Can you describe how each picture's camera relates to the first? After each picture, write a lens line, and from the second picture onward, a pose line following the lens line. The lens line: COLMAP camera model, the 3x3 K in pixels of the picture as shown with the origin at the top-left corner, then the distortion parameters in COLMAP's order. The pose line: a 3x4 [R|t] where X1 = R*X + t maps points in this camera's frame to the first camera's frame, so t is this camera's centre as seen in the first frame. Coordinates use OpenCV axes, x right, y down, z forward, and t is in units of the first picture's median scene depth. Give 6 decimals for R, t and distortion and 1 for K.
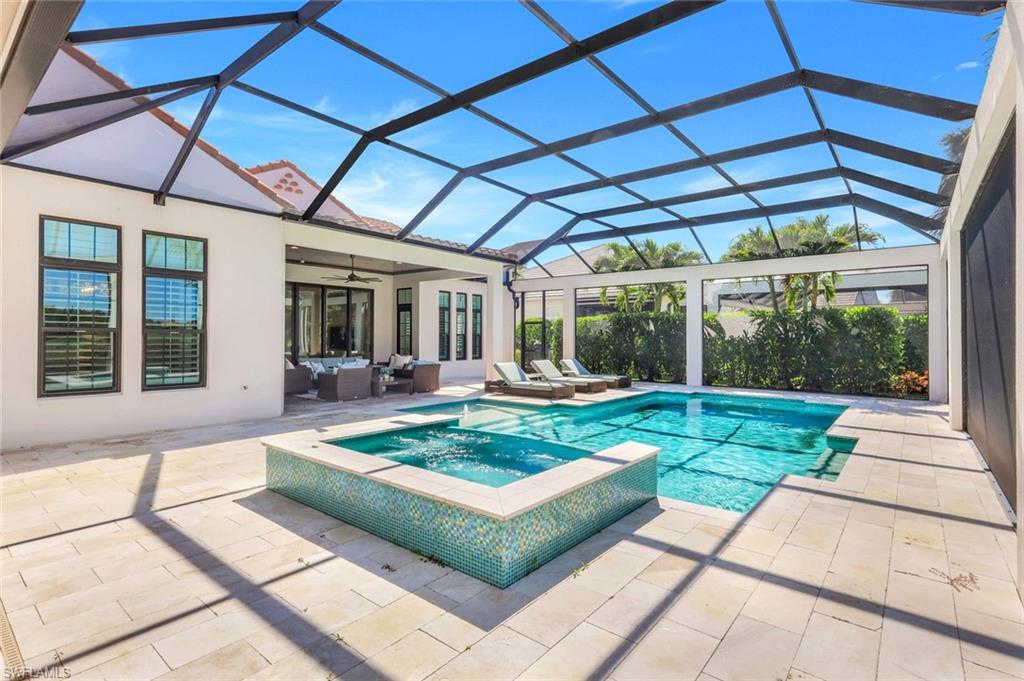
lens RADIAL K [[495.1, 0, 512.0], [0, 495.1, 340.5], [0, 0, 1]] dist [-0.000248, 0.000072]
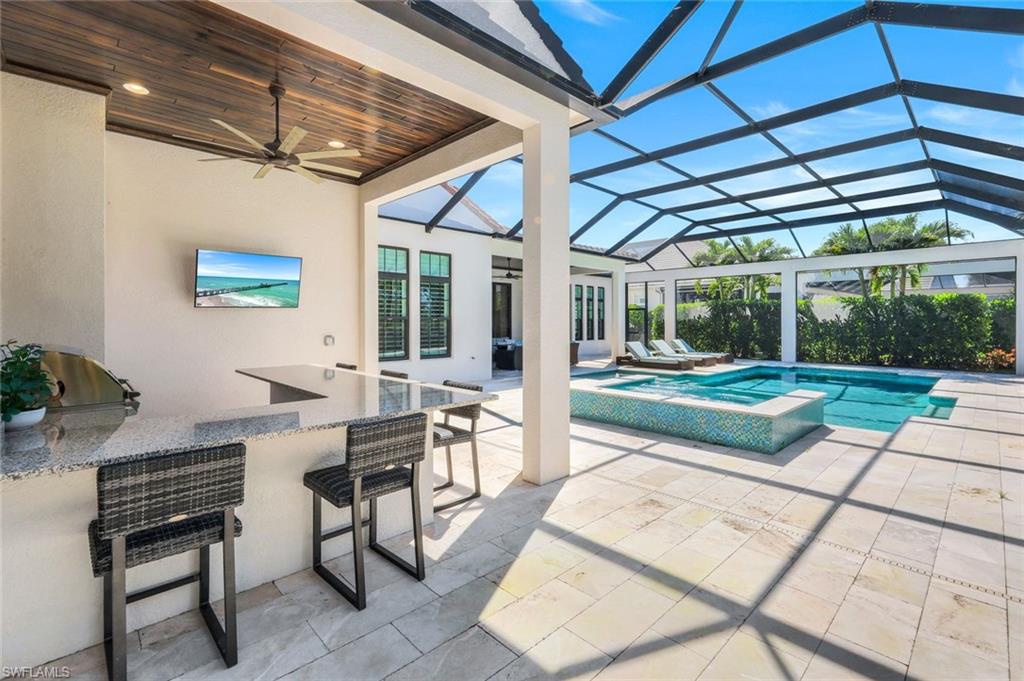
lens RADIAL K [[458.9, 0, 516.3], [0, 458.9, 335.9], [0, 0, 1]] dist [0.013763, -0.000025]
pose [[0.993570, -0.000536, -0.113215, -0.166451], [0.003534, 0.999648, 0.026286, -0.001898], [0.113161, -0.026518, 0.993223, -0.181823]]
